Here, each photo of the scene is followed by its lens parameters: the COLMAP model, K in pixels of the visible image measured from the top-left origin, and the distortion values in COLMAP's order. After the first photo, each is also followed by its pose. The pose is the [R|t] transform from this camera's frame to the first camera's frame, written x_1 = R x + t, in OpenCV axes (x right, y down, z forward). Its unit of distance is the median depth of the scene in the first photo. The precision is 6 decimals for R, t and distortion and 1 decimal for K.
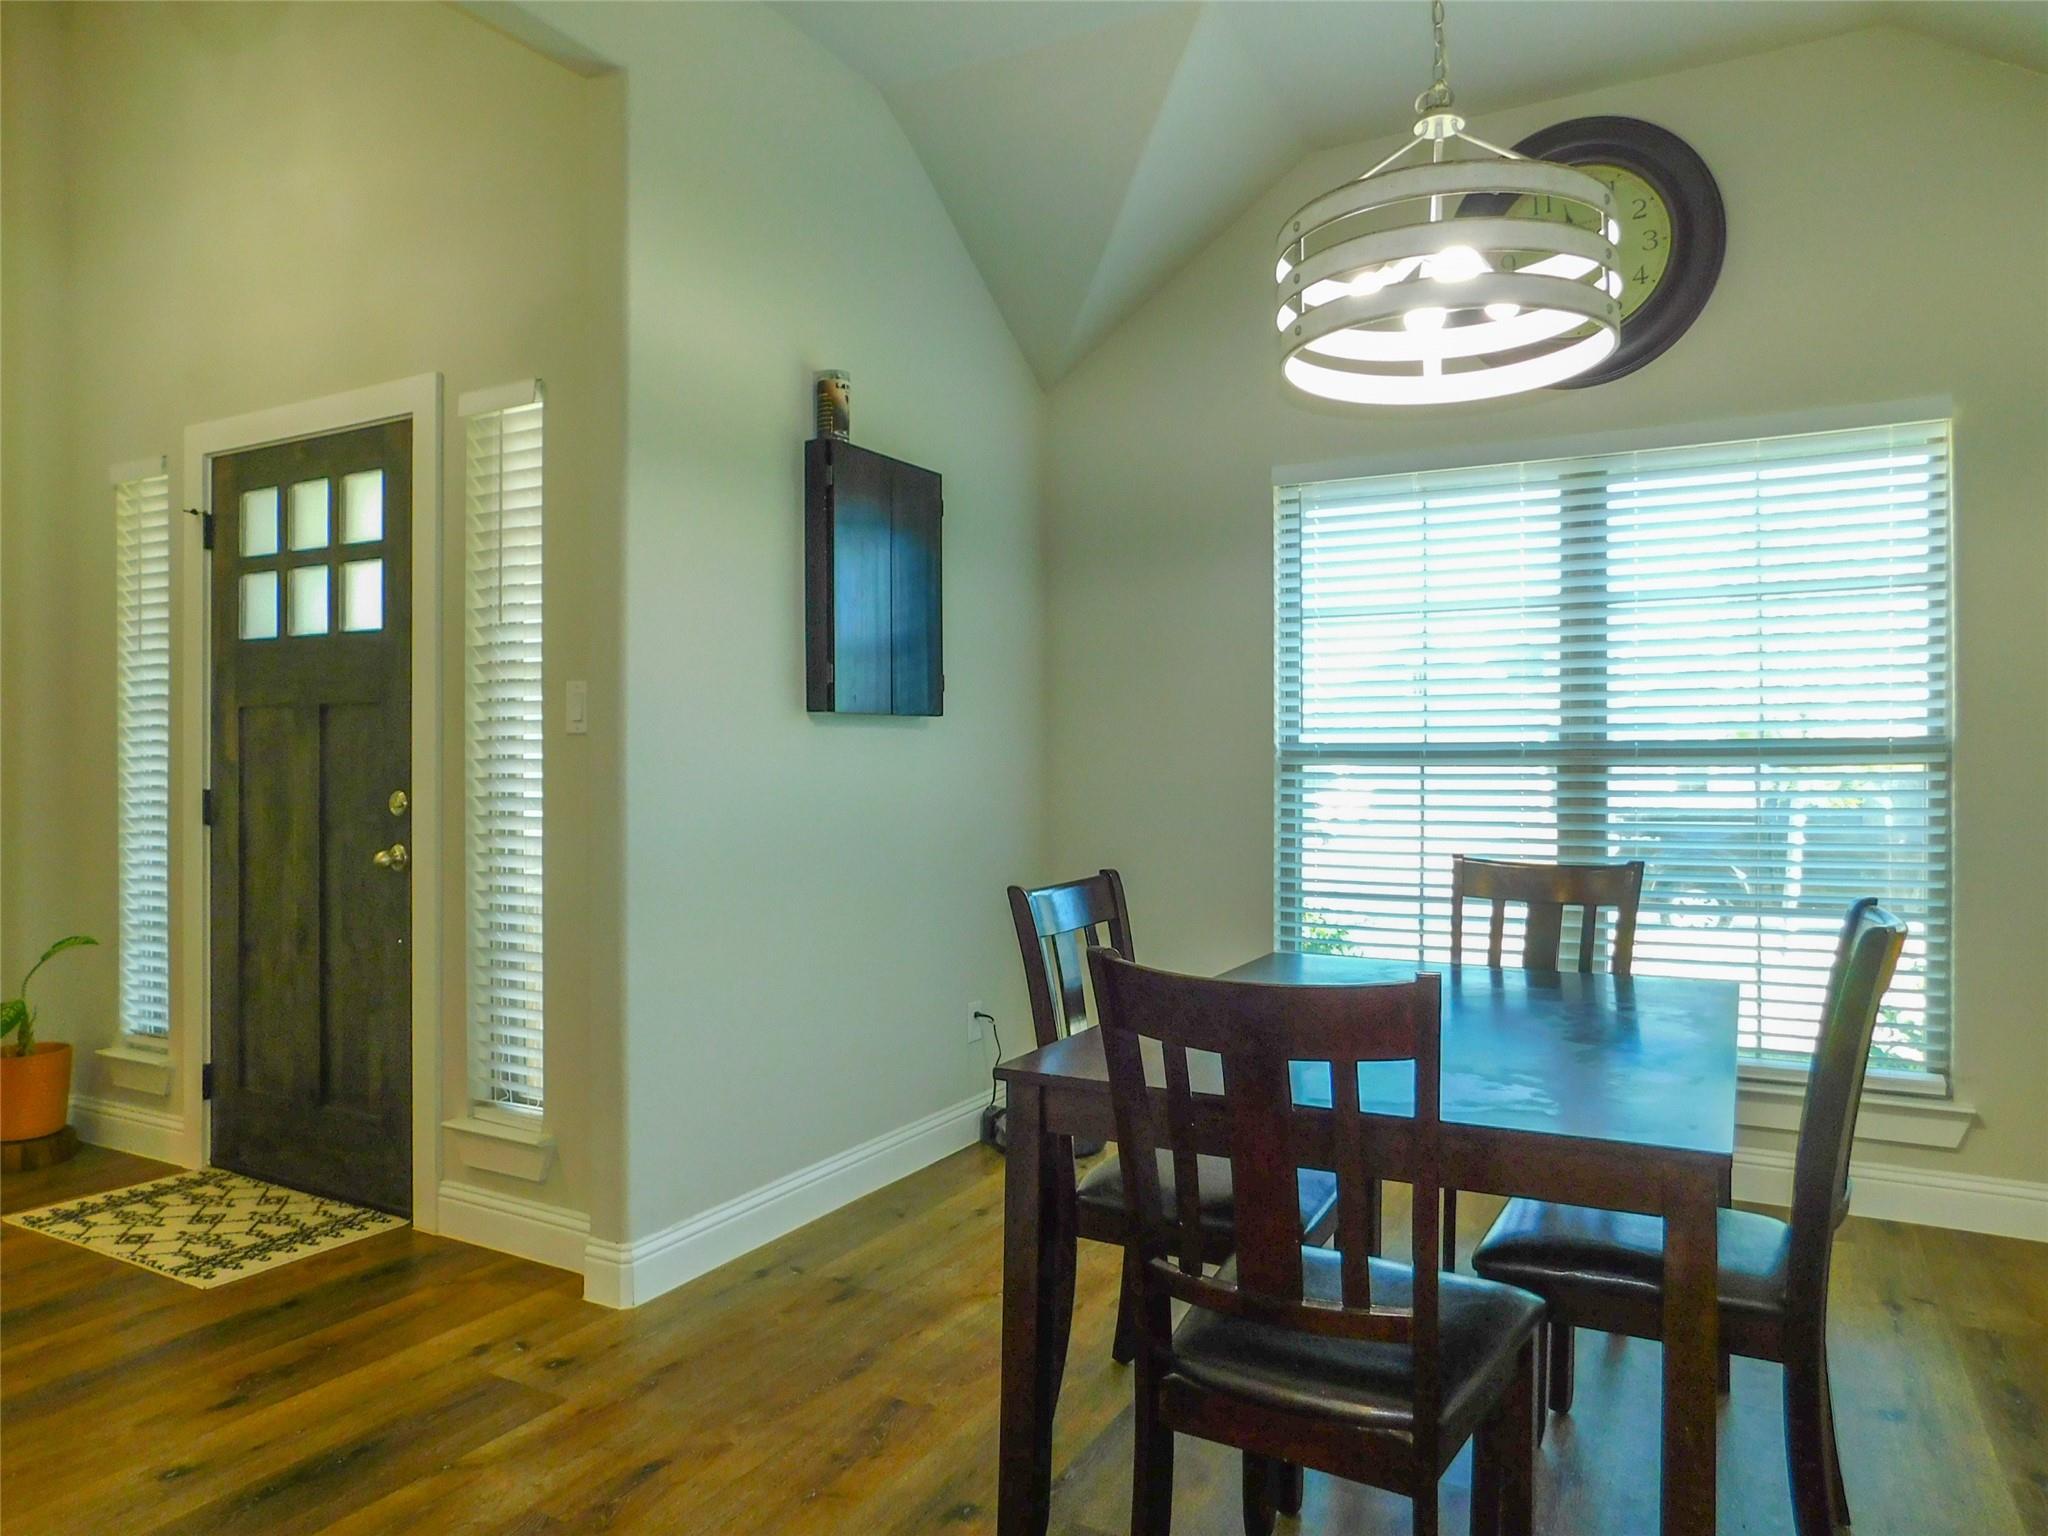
lens RADIAL K [[1389.3, 0, 1024.0], [0, 1389.3, 768.0], [0, 0, 1]] dist [-0.067181, 0.062927]
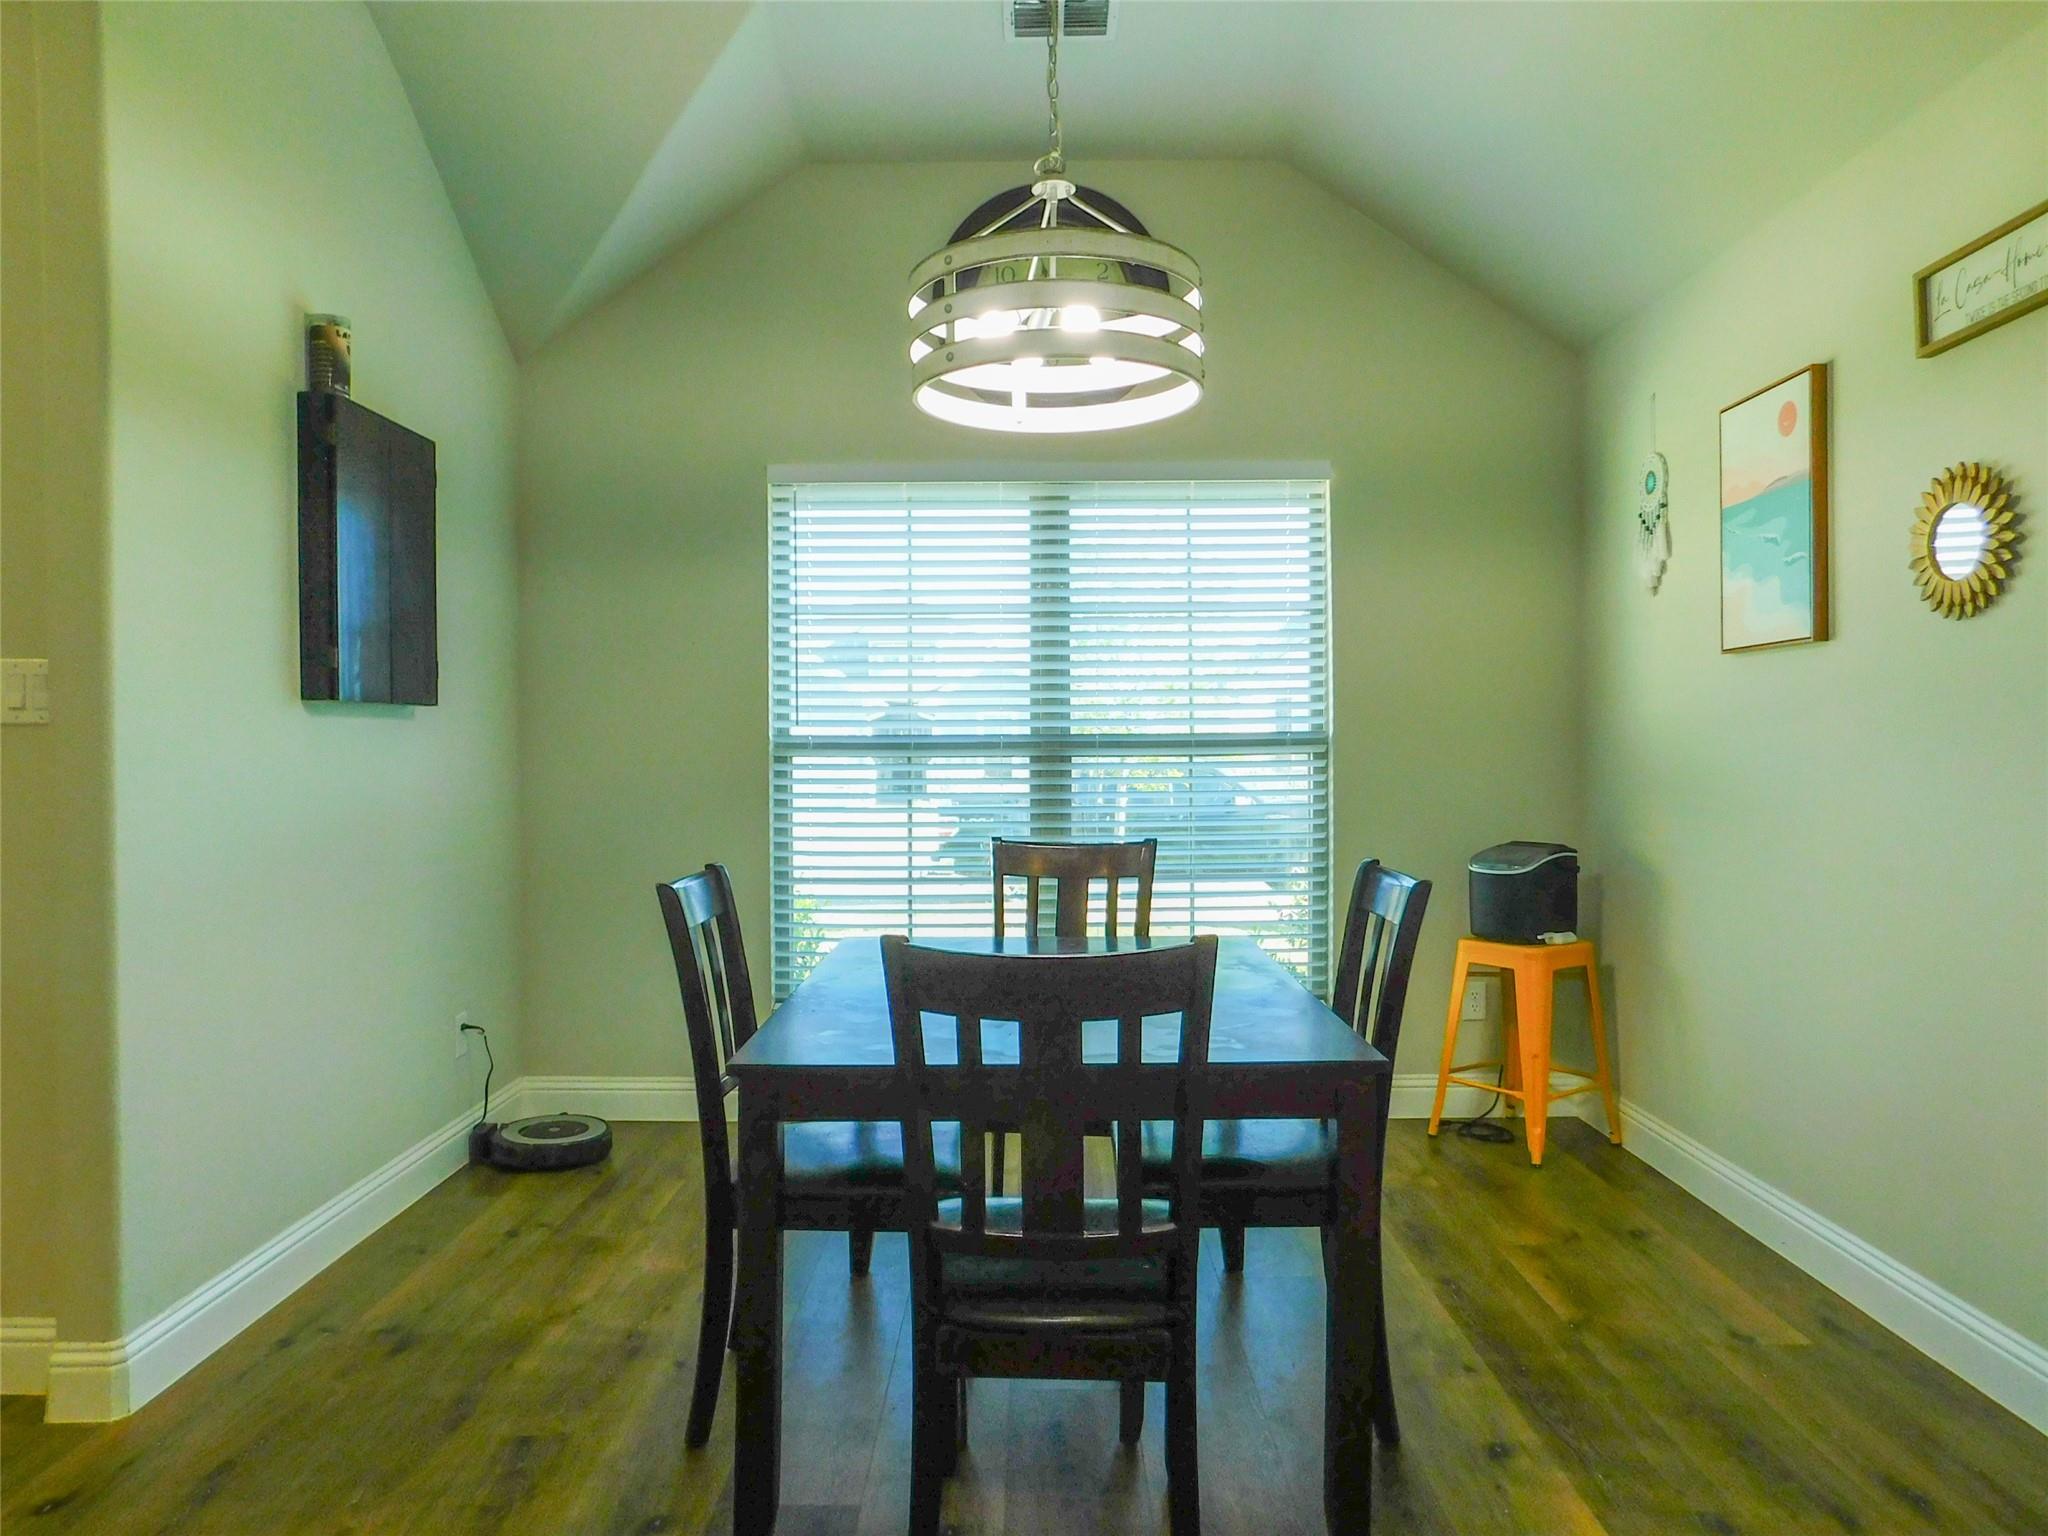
lens RADIAL K [[1389.3, 0, 1024.0], [0, 1389.3, 768.0], [0, 0, 1]] dist [-0.067181, 0.062927]
pose [[0.875688, -0.009037, 0.482792, -0.175589], [0.004420, 0.999933, 0.010701, -0.004543], [-0.482856, -0.007237, 0.875670, 0.014043]]
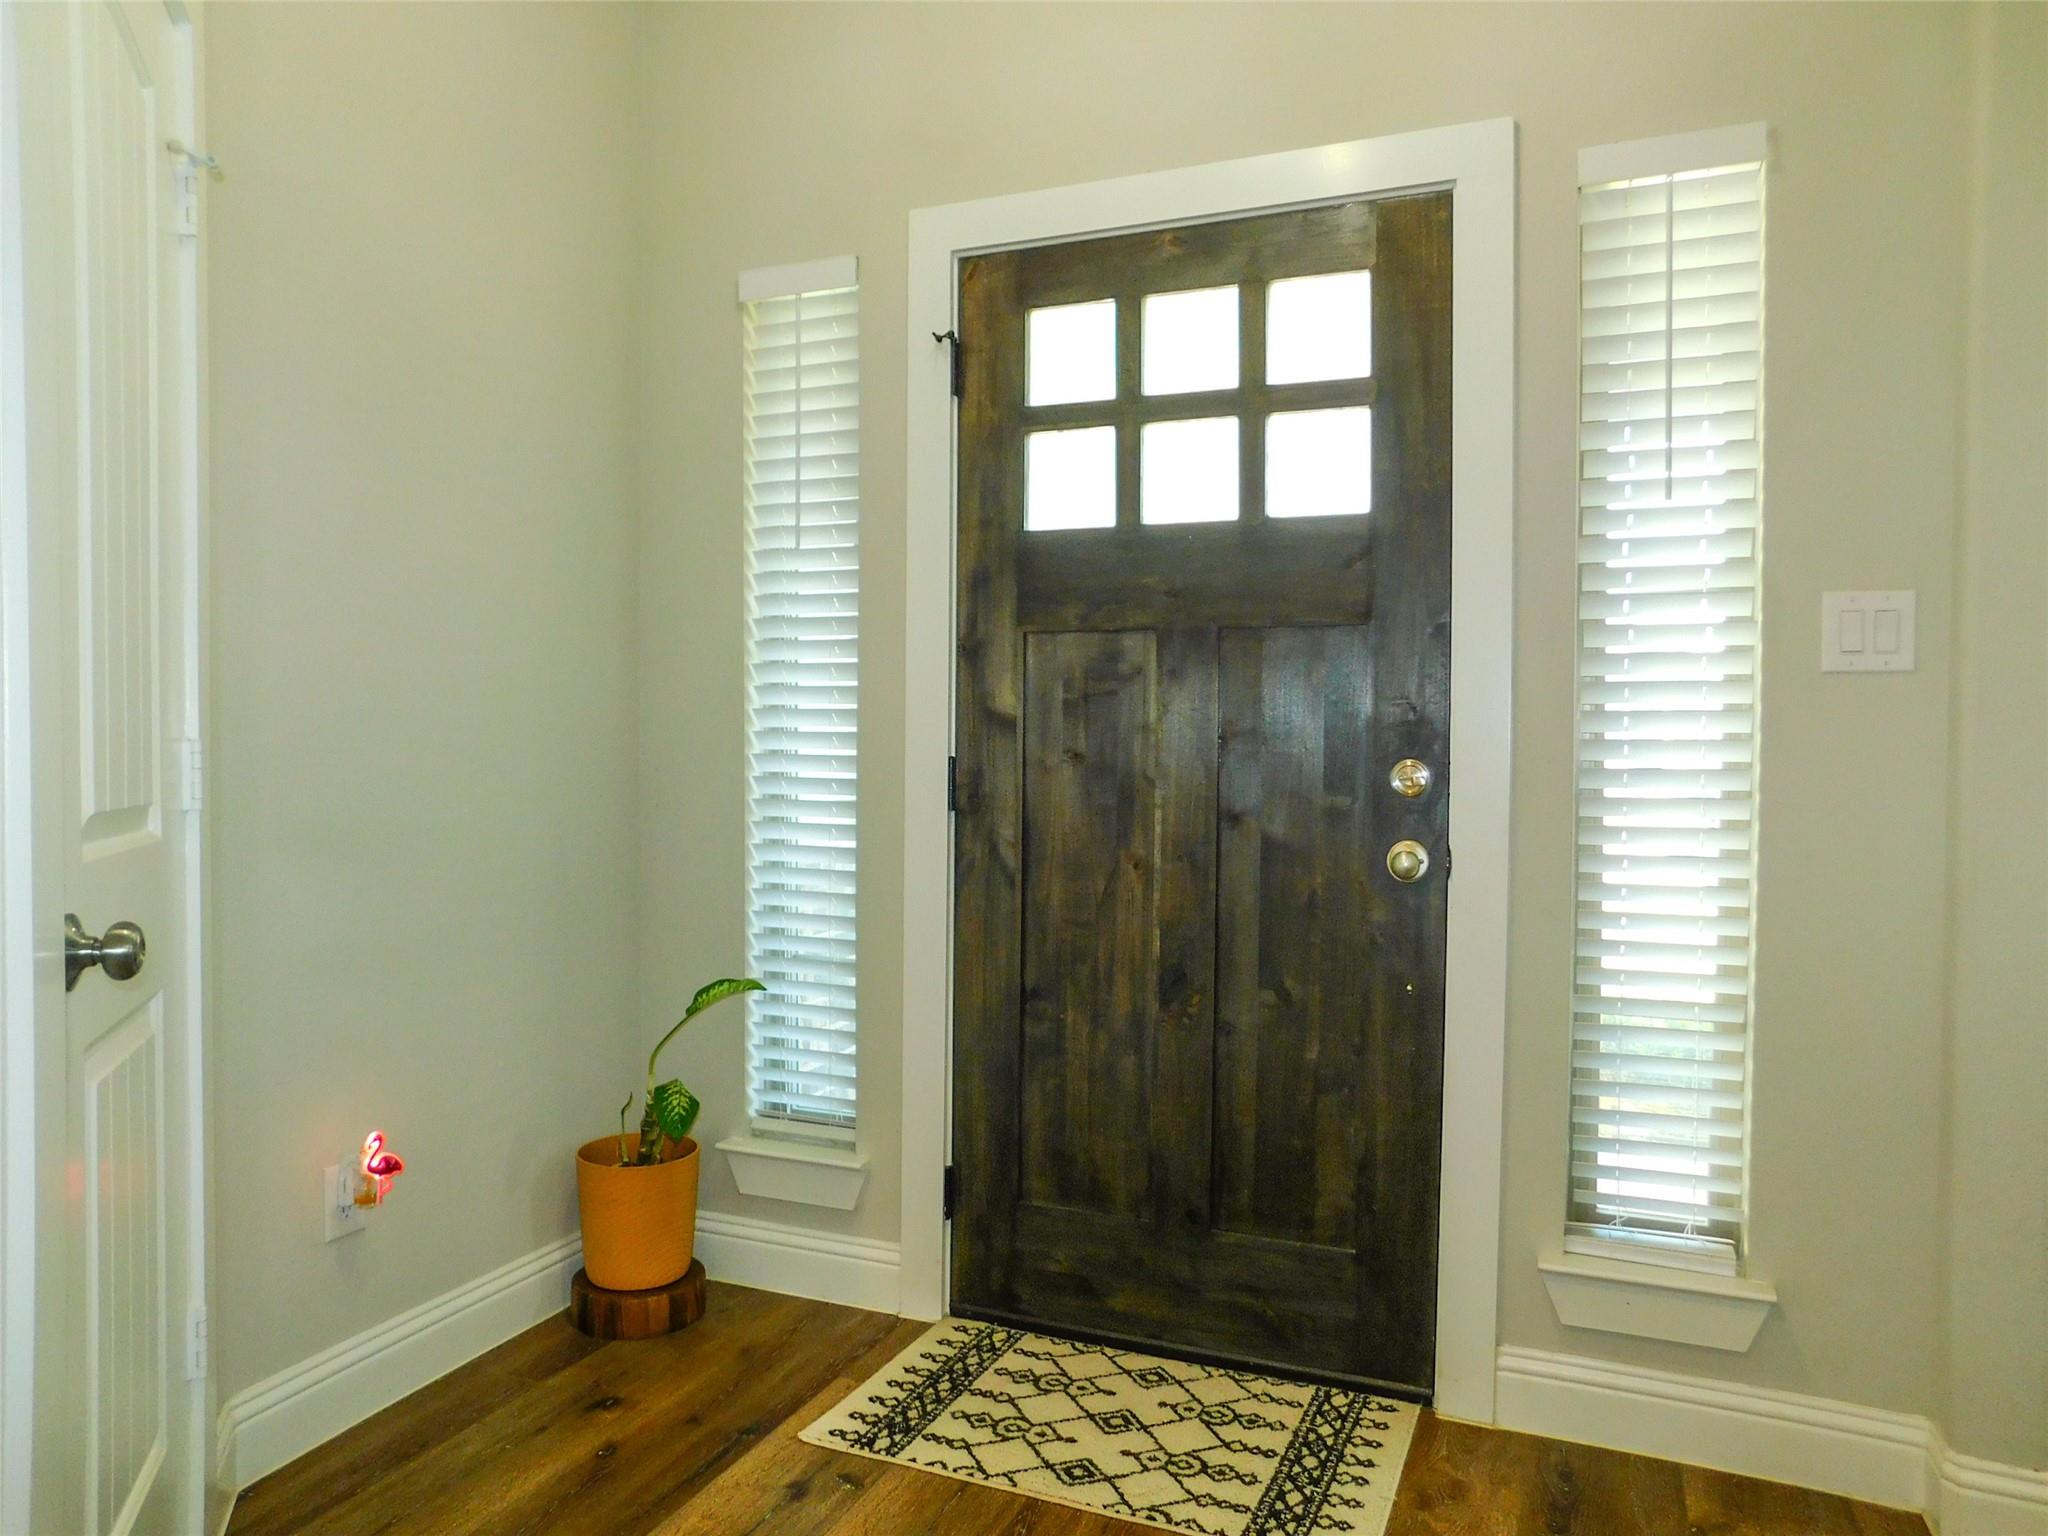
lens RADIAL K [[1389.3, 0, 1024.0], [0, 1389.3, 768.0], [0, 0, 1]] dist [-0.067181, 0.062927]
pose [[0.993872, 0.000273, 0.110534, -0.707303], [-0.002830, 0.999732, 0.022971, 0.005869], [-0.110498, -0.023143, 0.993607, 0.362144]]
